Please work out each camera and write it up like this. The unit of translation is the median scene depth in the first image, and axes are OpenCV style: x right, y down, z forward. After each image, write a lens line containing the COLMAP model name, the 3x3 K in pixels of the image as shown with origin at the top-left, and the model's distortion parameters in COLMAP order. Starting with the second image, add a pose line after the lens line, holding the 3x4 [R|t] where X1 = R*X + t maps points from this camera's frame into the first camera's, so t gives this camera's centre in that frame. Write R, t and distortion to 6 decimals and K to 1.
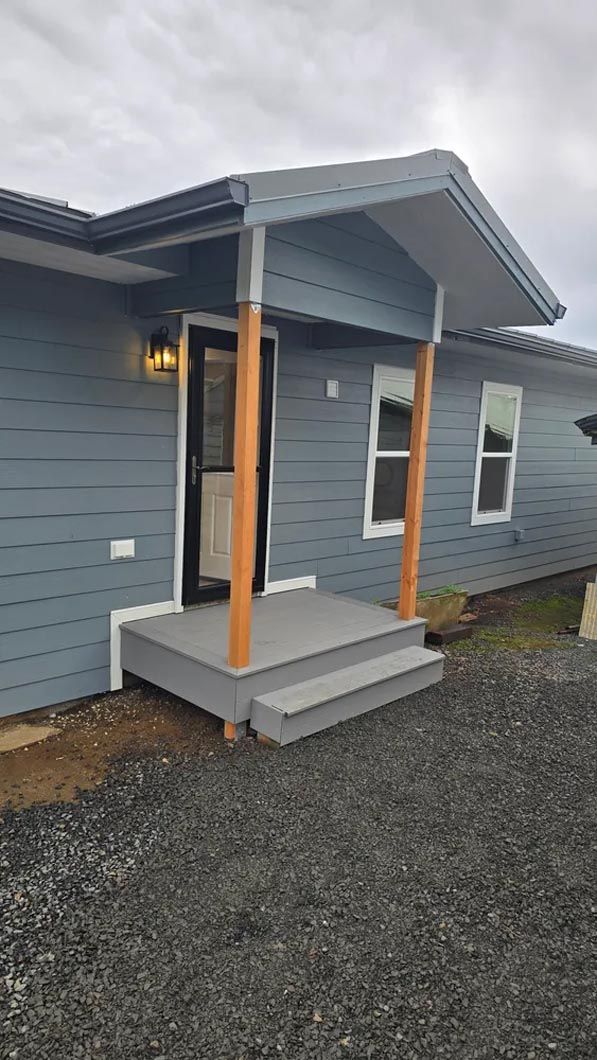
lens RADIAL K [[724.9, 0, 298.9], [0, 724.9, 524.6], [0, 0, 1]] dist [0.035323, -0.039130]
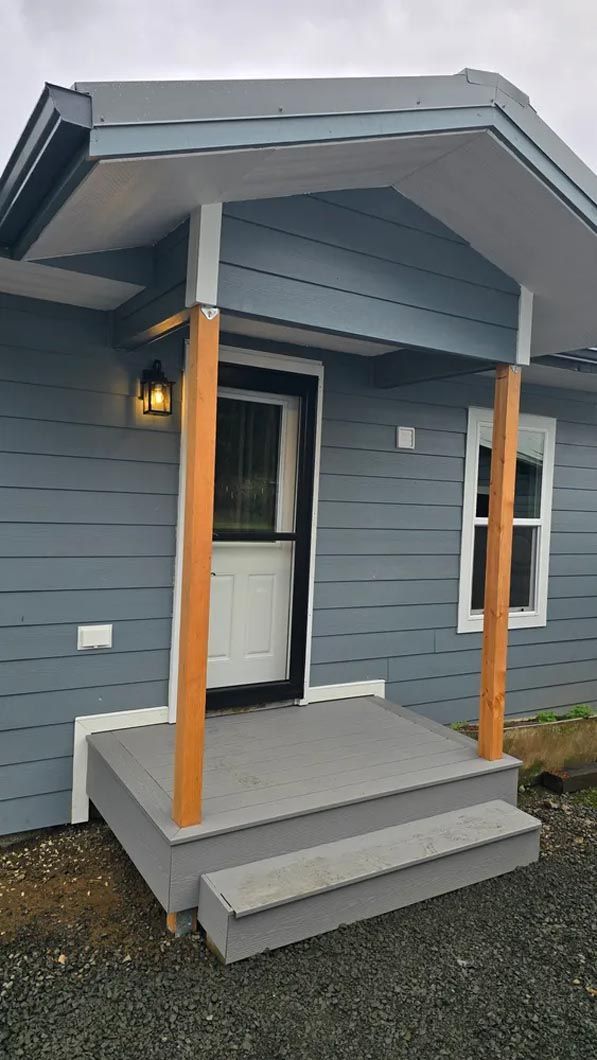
lens RADIAL K [[724.9, 0, 284.1], [0, 724.9, 505.6], [0, 0, 1]] dist [0.035323, -0.039130]
pose [[0.962054, -0.000065, -0.272858, 0.166825], [-0.034642, 0.991879, -0.122379, -0.017763], [0.270650, 0.127187, 0.954239, 0.284033]]
